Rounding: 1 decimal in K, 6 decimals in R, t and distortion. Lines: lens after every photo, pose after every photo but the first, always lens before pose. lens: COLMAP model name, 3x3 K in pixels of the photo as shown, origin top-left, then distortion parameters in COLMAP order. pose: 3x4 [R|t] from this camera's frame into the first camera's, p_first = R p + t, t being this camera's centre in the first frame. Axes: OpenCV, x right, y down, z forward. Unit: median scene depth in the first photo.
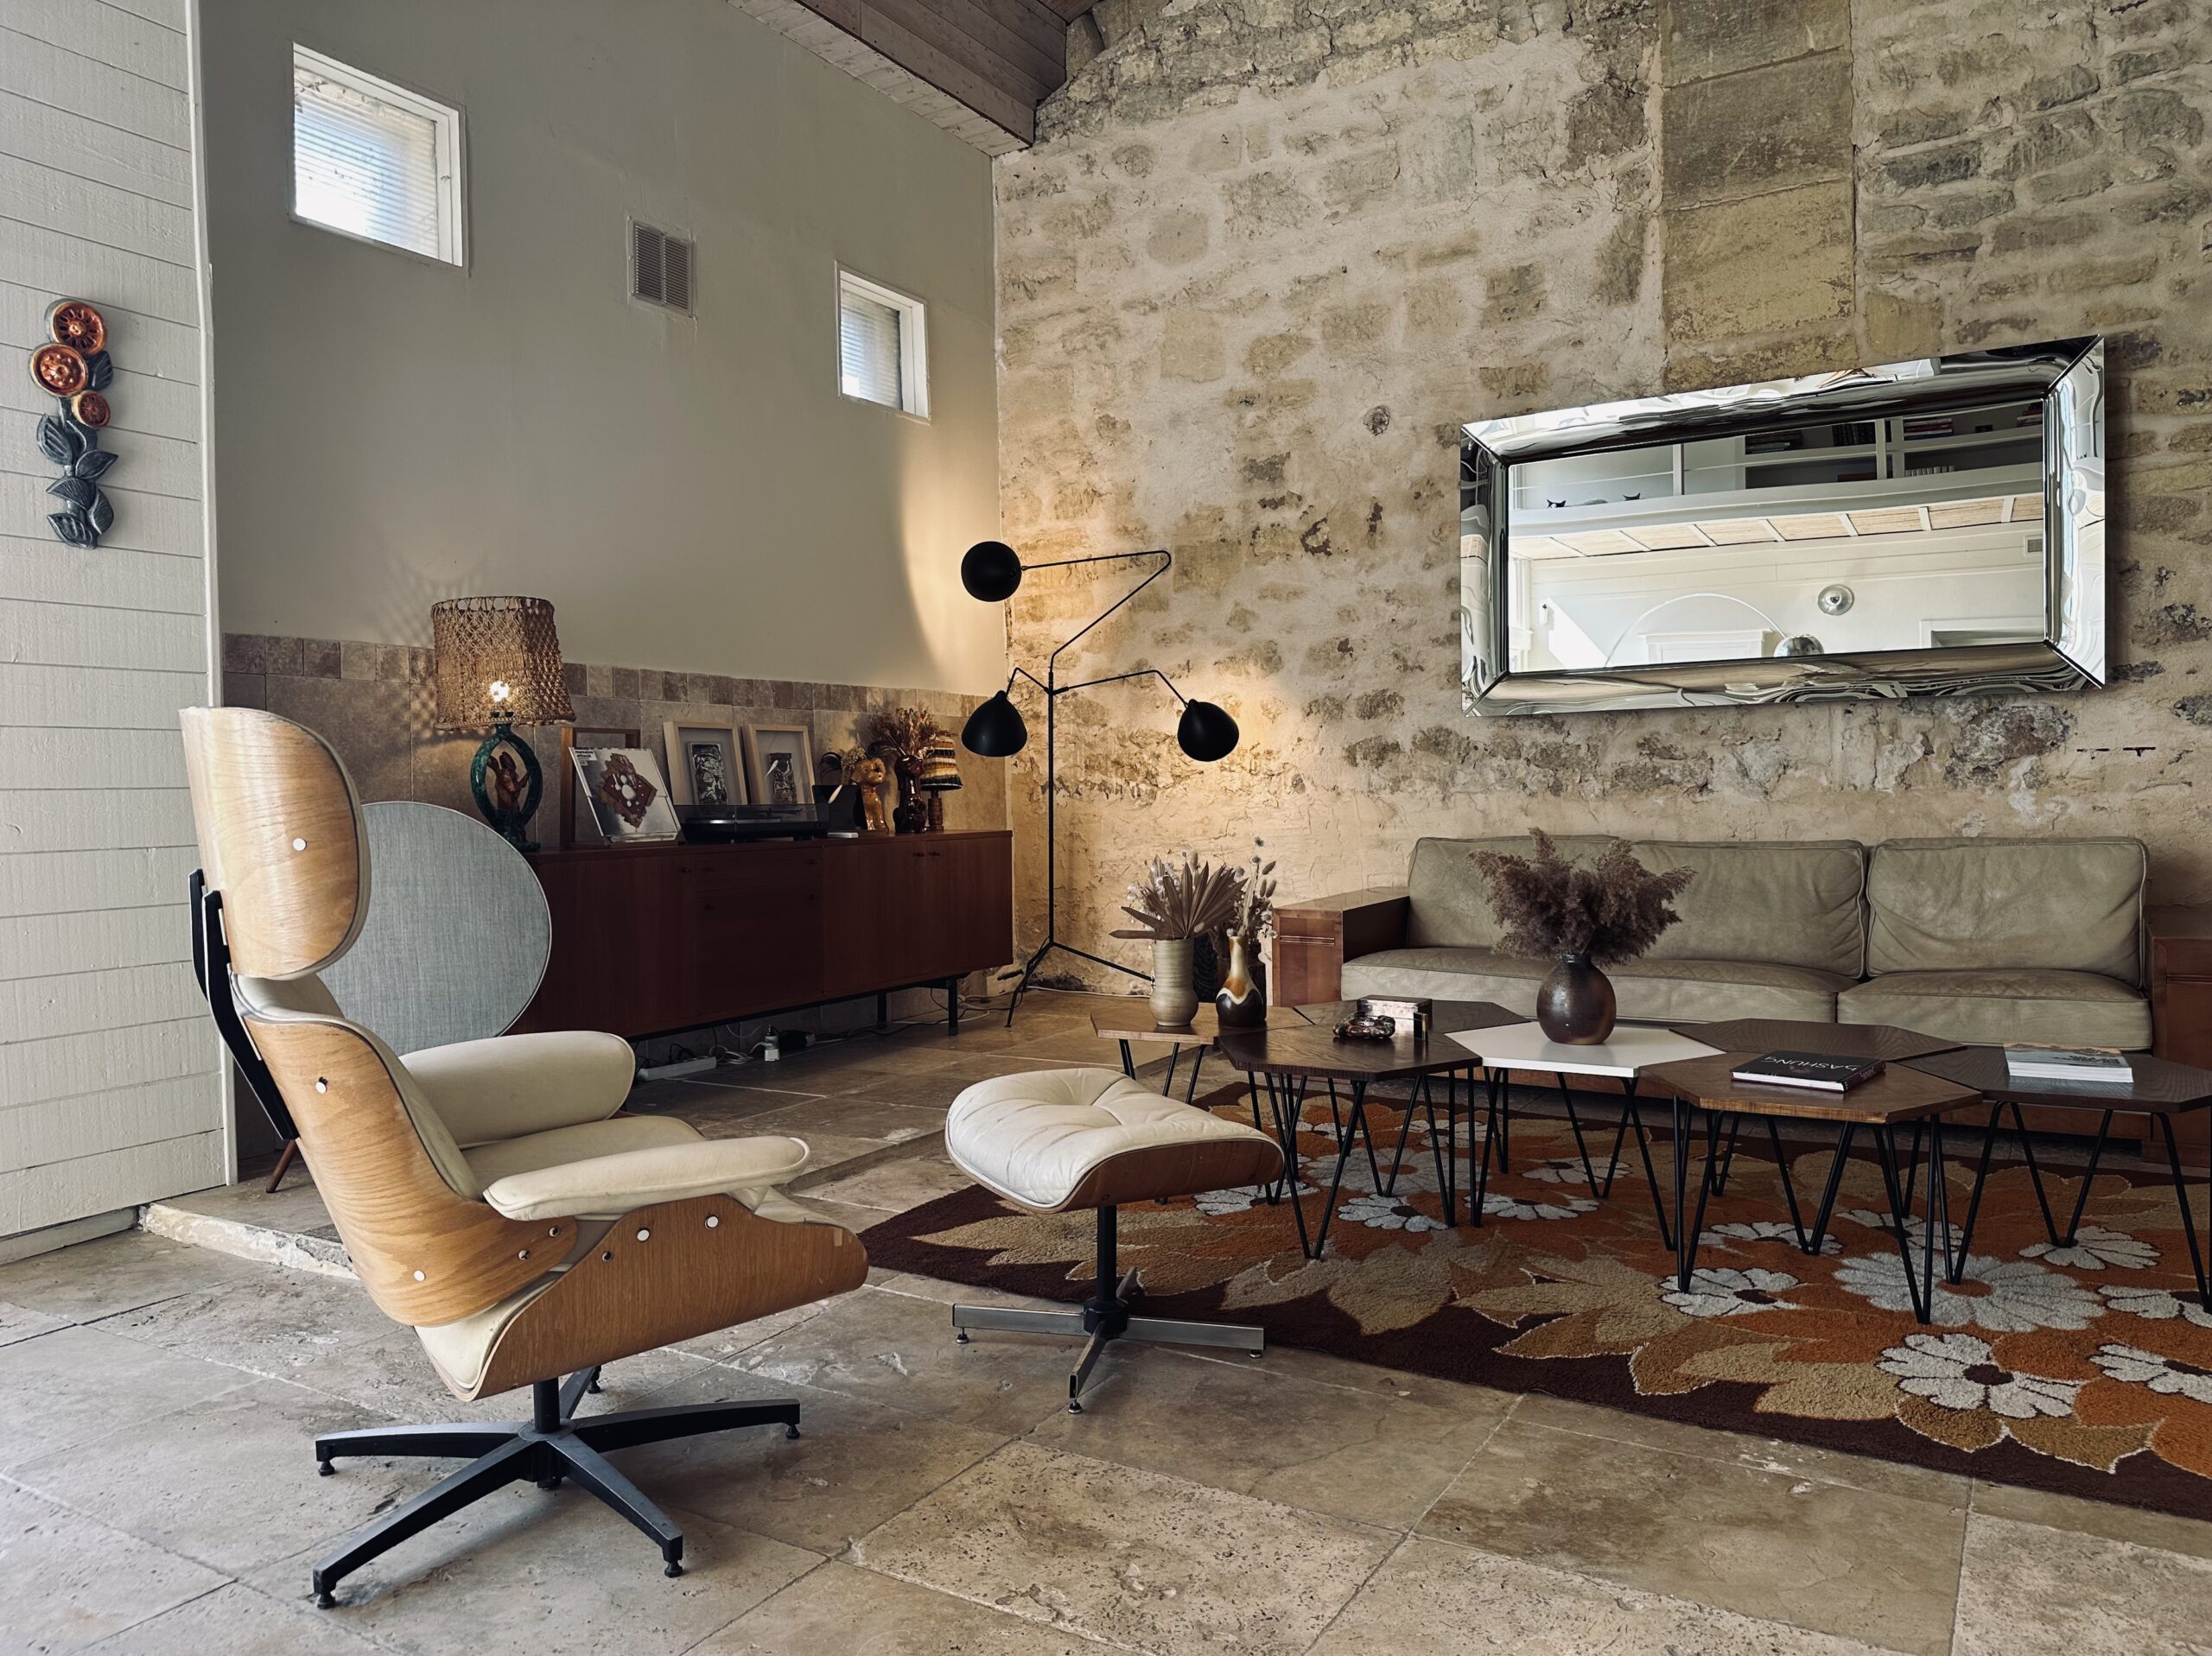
lens RADIAL K [[1530.9, 0, 1107.3], [0, 1530.9, 847.9], [0, 0, 1]] dist [0.033401, -0.051242]
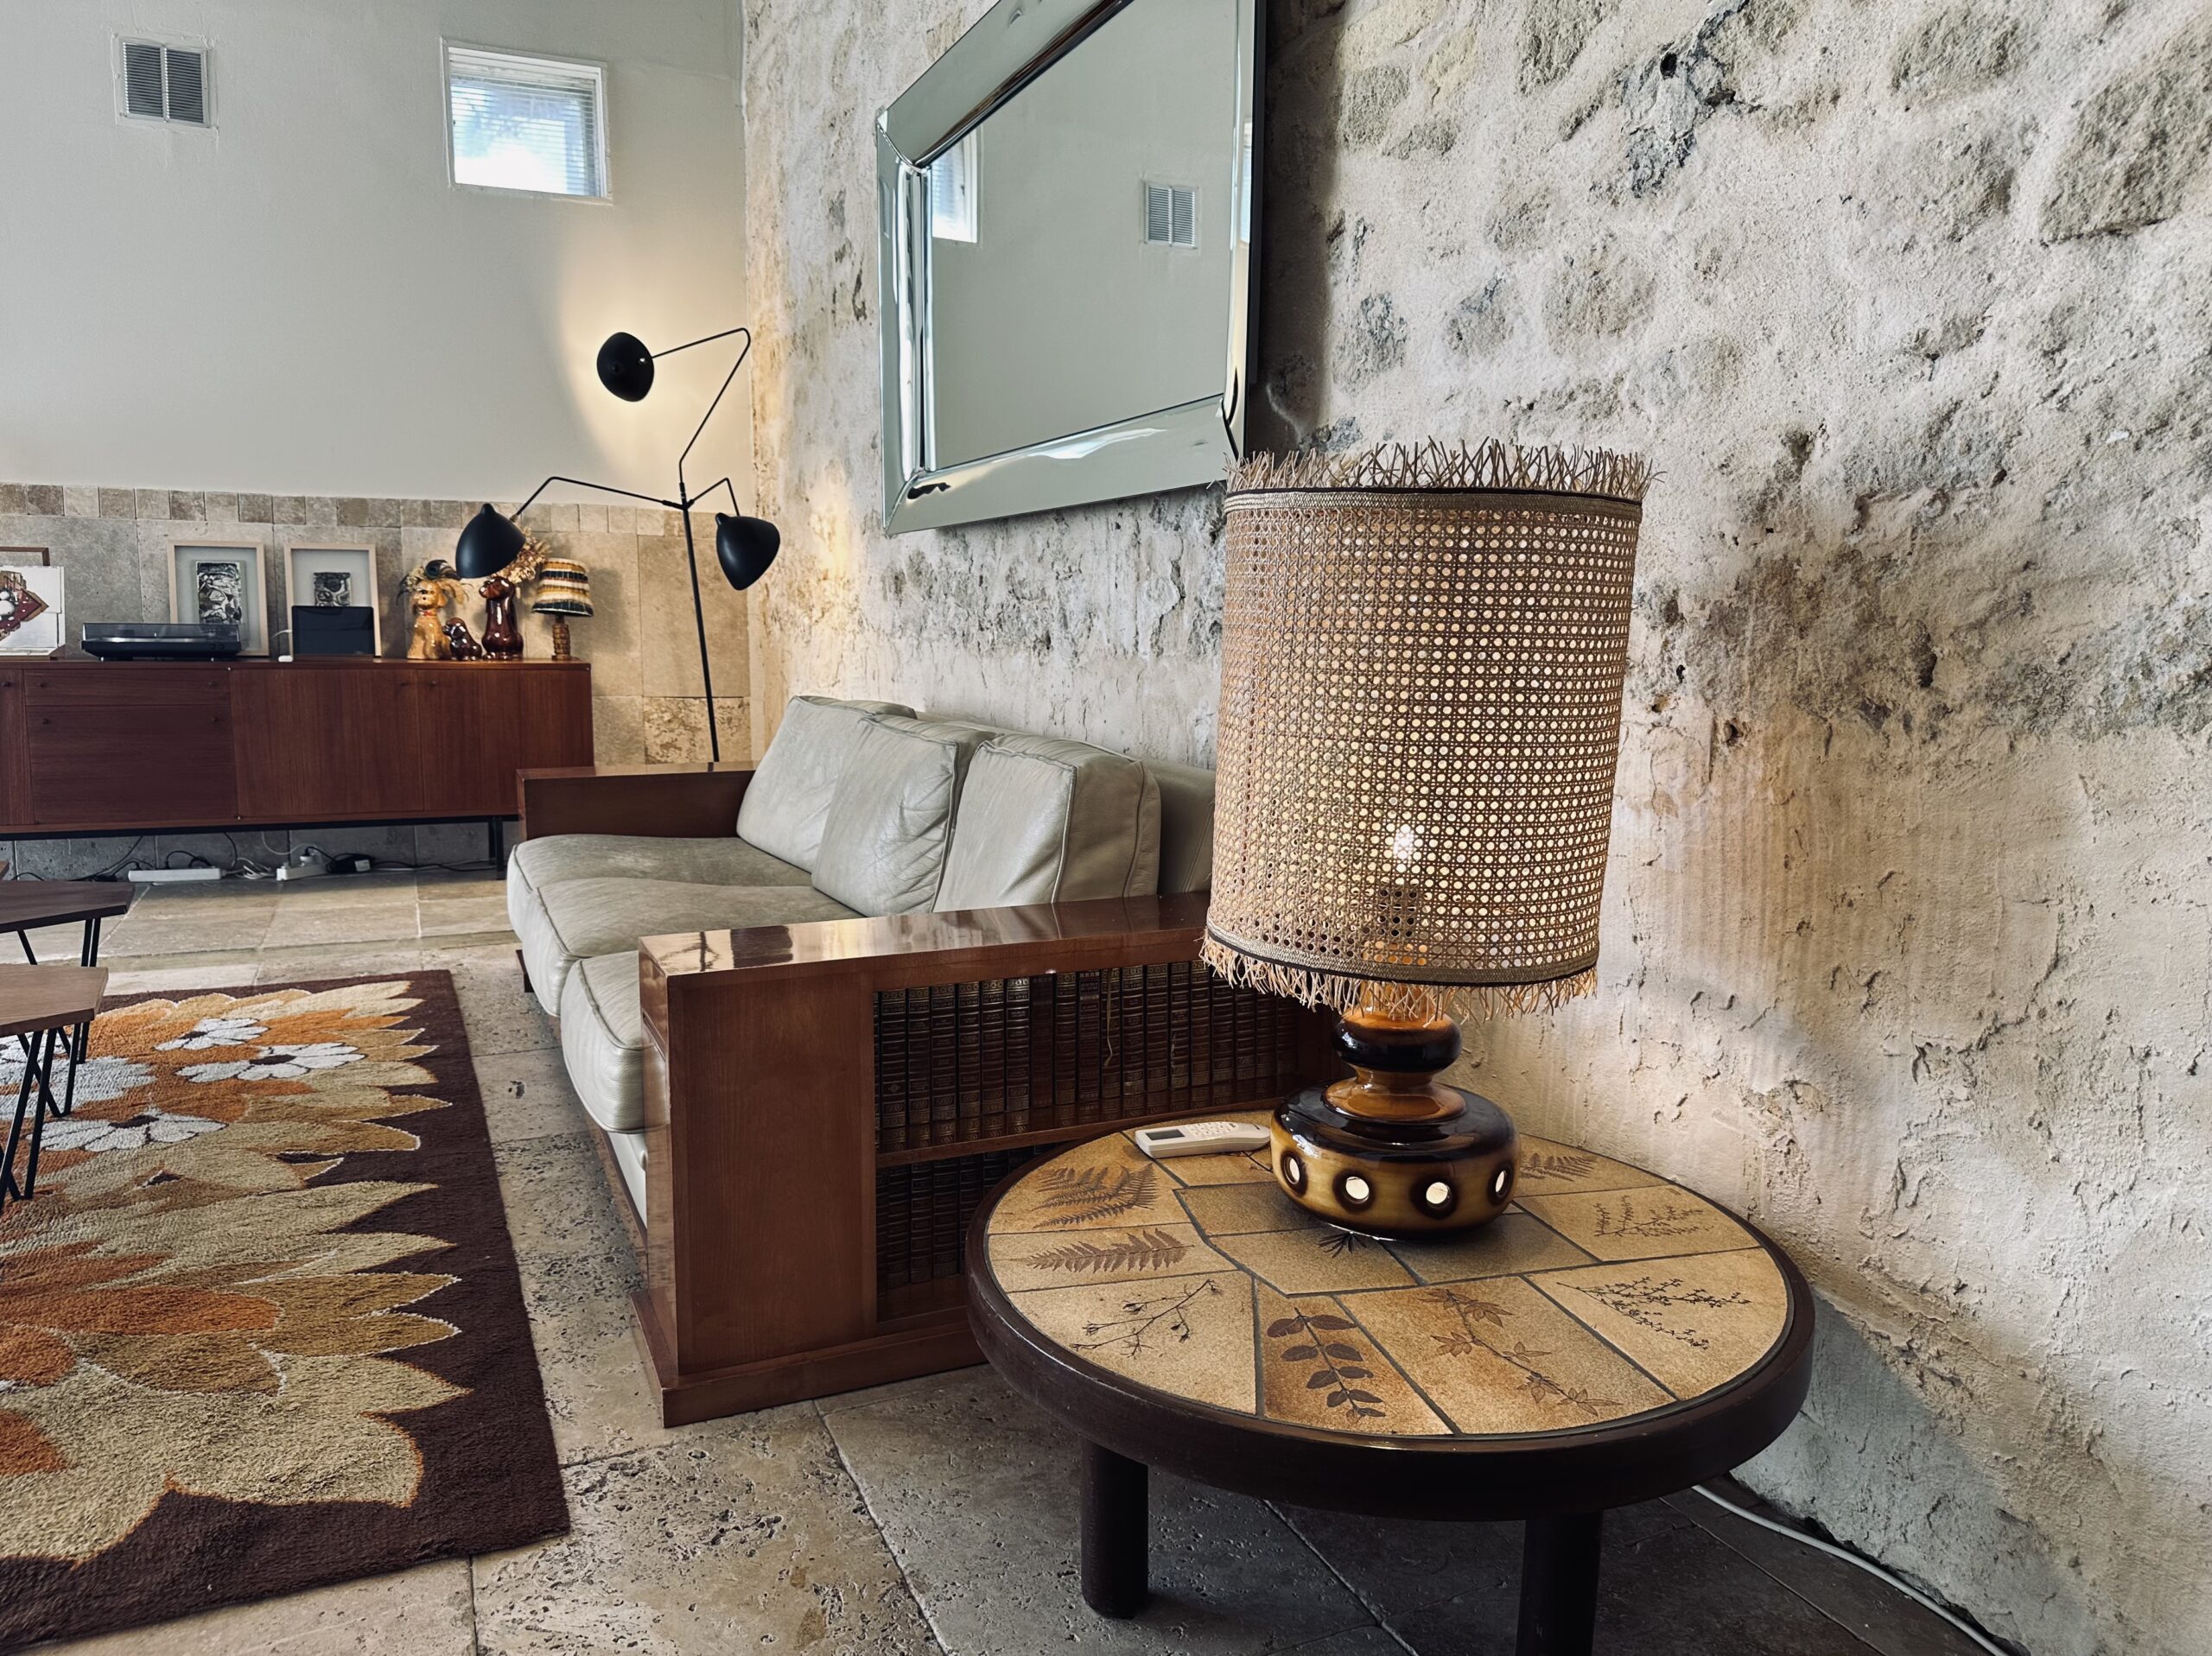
lens RADIAL K [[1530.9, 0, 1160.9], [0, 1530.9, 831.5], [0, 0, 1]] dist [0.033401, -0.051242]
pose [[0.844052, 0.097062, -0.527404, 0.839384], [-0.042463, 0.992492, 0.114698, -0.035839], [0.534577, -0.074416, 0.841837, 0.482635]]
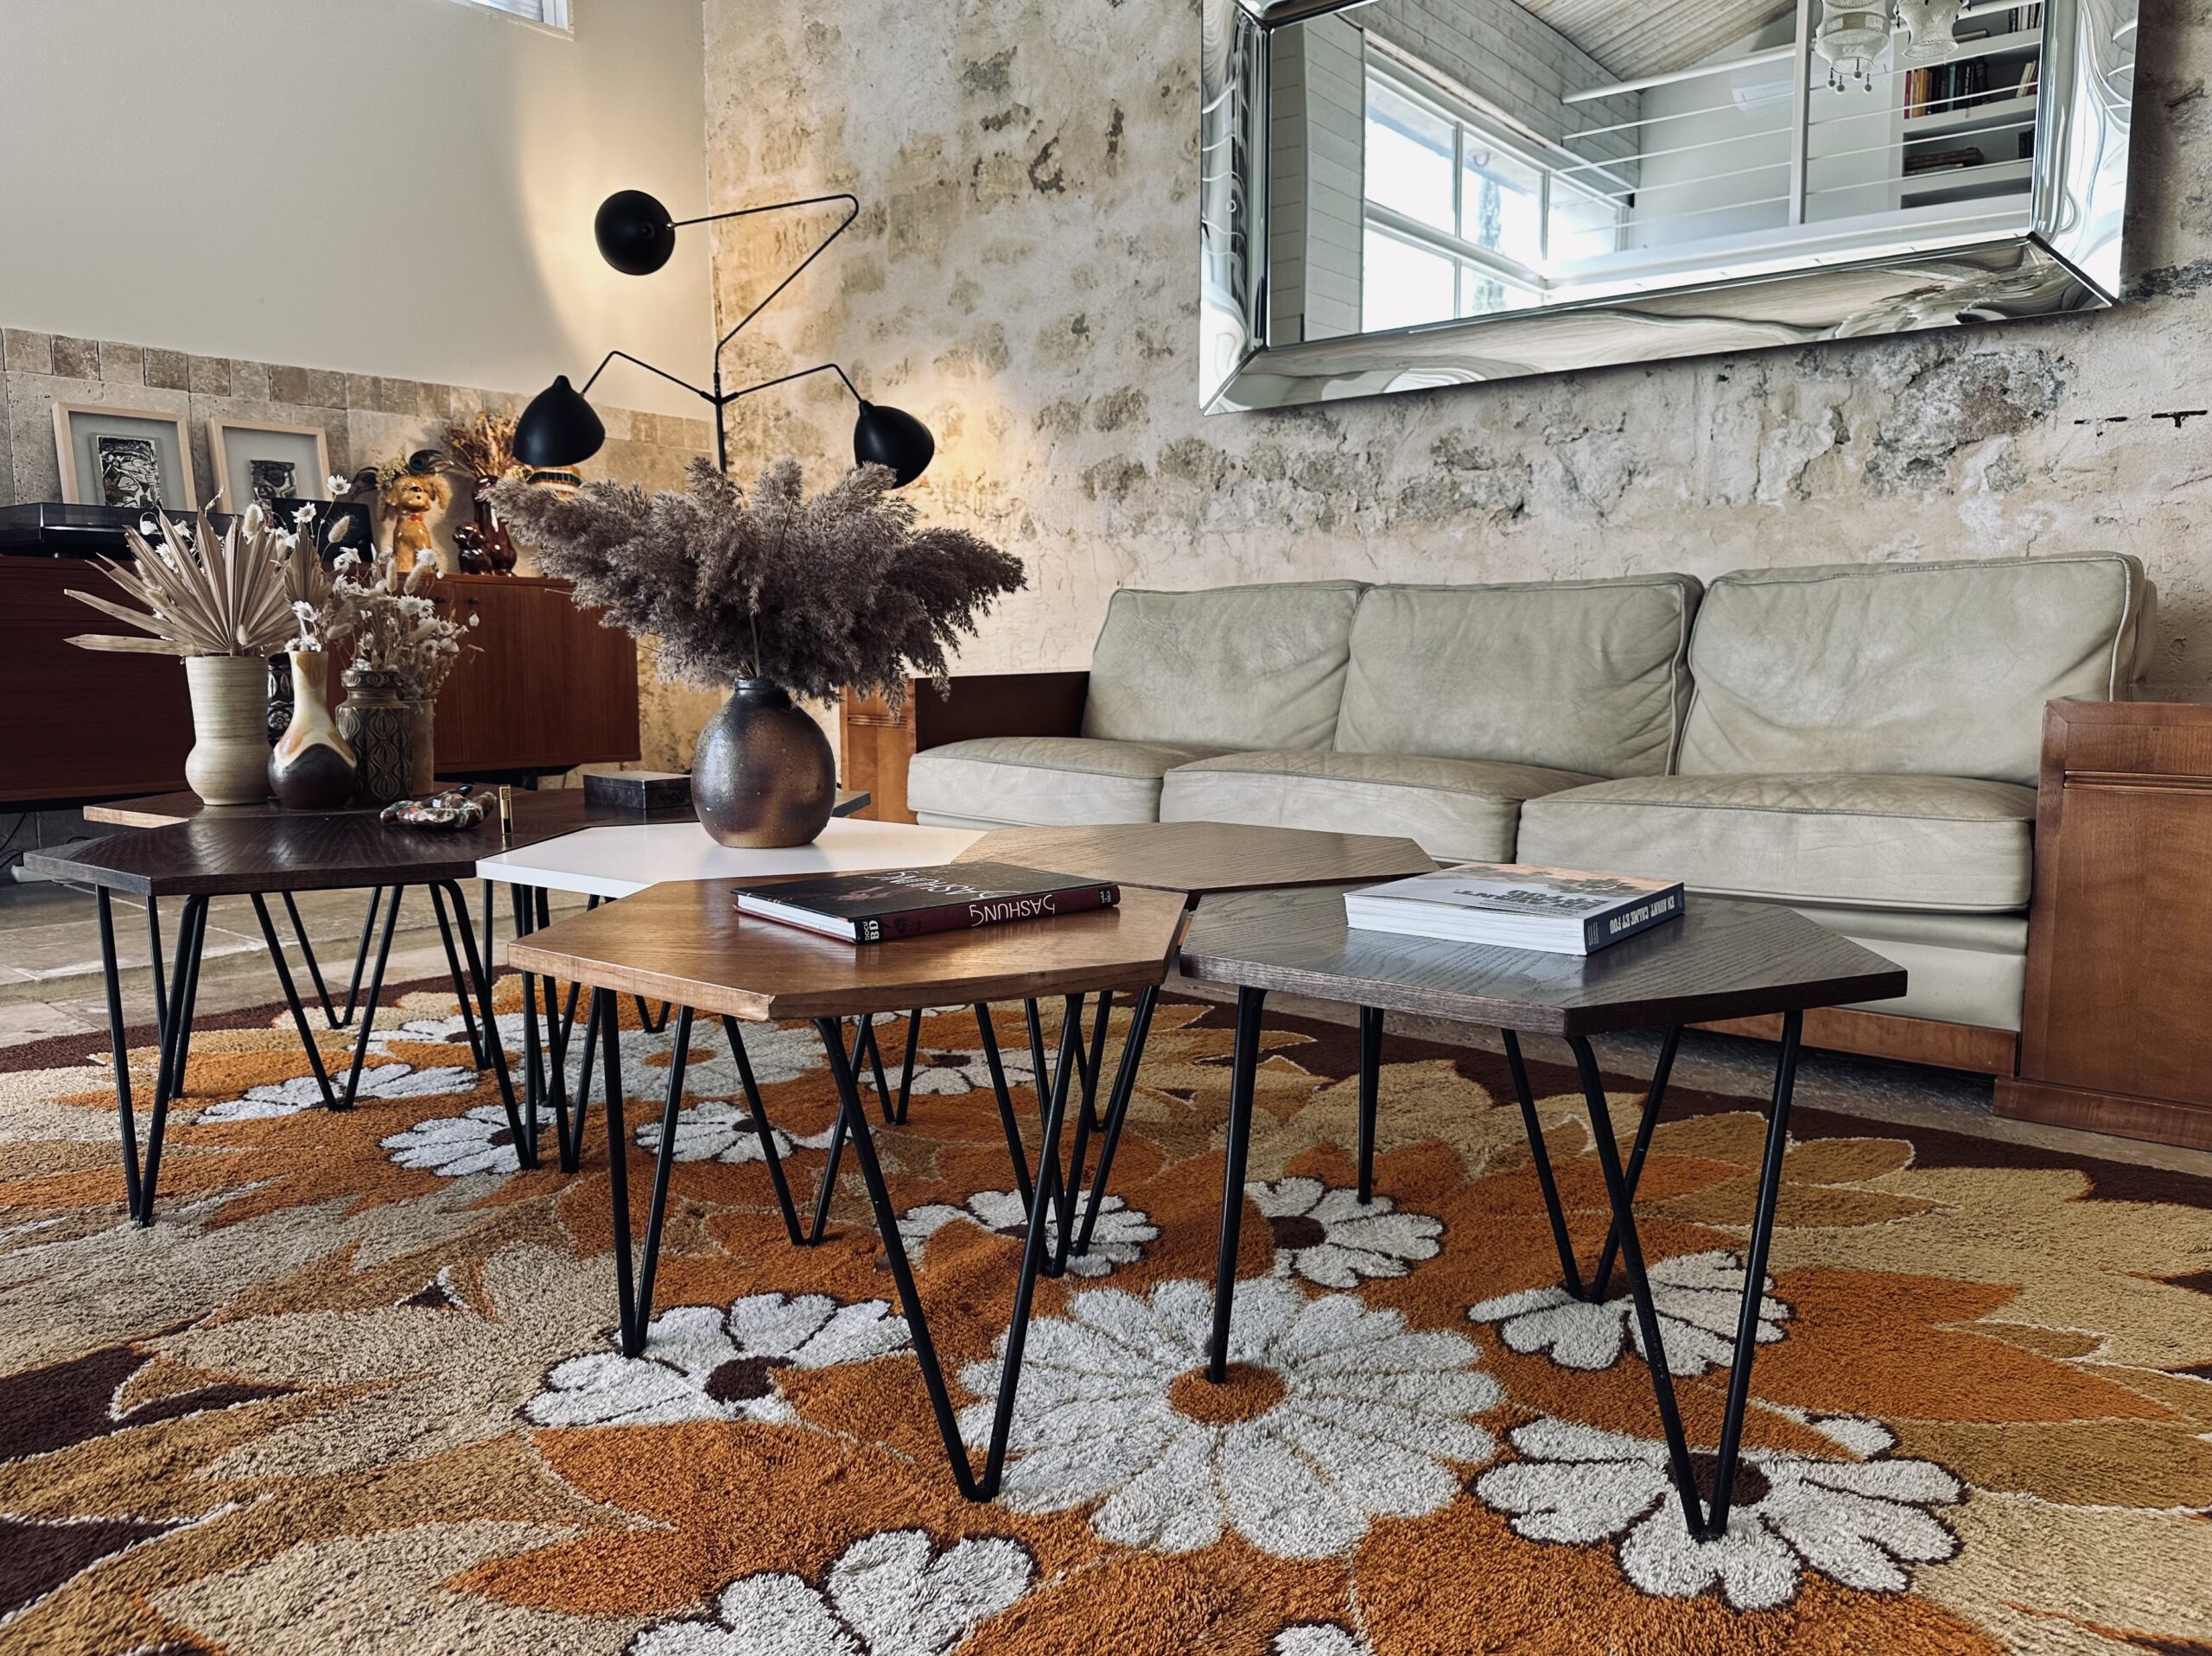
lens RADIAL K [[1530.9, 0, 1129.4], [0, 1530.9, 866.9], [0, 0, 1]] dist [0.033401, -0.051242]
pose [[0.990520, 0.036464, -0.132440, 0.332792], [-0.022542, 0.994202, 0.105138, 0.050235], [0.135506, -0.101156, 0.985599, 0.326699]]
